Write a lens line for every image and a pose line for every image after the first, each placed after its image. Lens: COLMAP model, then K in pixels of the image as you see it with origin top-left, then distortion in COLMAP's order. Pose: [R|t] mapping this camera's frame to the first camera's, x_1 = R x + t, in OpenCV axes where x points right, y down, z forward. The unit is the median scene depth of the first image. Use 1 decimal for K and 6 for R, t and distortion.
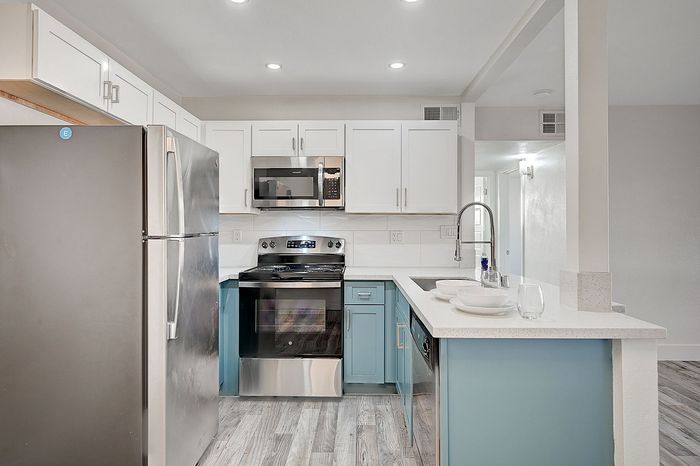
lens RADIAL K [[417.9, 0, 340.1], [0, 417.9, 221.7], [0, 0, 1]] dist [0.015512, 0.000444]
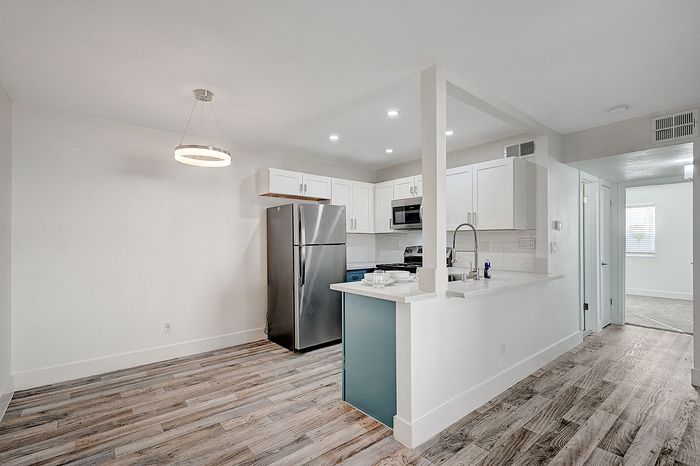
lens RADIAL K [[313.1, 0, 344.1], [0, 313.1, 241.7], [0, 0, 1]] dist [-0.000903, -0.000255]
pose [[0.642359, -0.002289, -0.766401, 0.678251], [0.016962, 0.999793, 0.011231, -0.000178], [0.766216, -0.020214, 0.642265, -0.016102]]
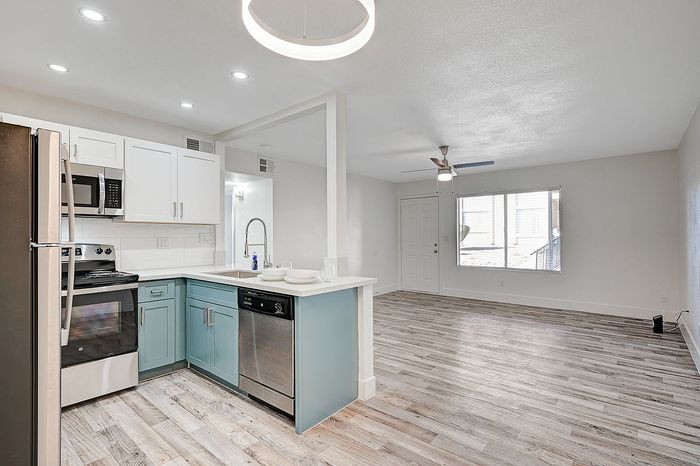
lens RADIAL K [[345.4, 0, 344.5], [0, 345.4, 234.4], [0, 0, 1]] dist [0.000018, 0.000448]
pose [[0.633425, -0.001159, 0.773803, -0.326777], [-0.007715, 0.999940, 0.007813, 0.001527], [-0.773766, -0.010919, 0.633378, -0.015446]]
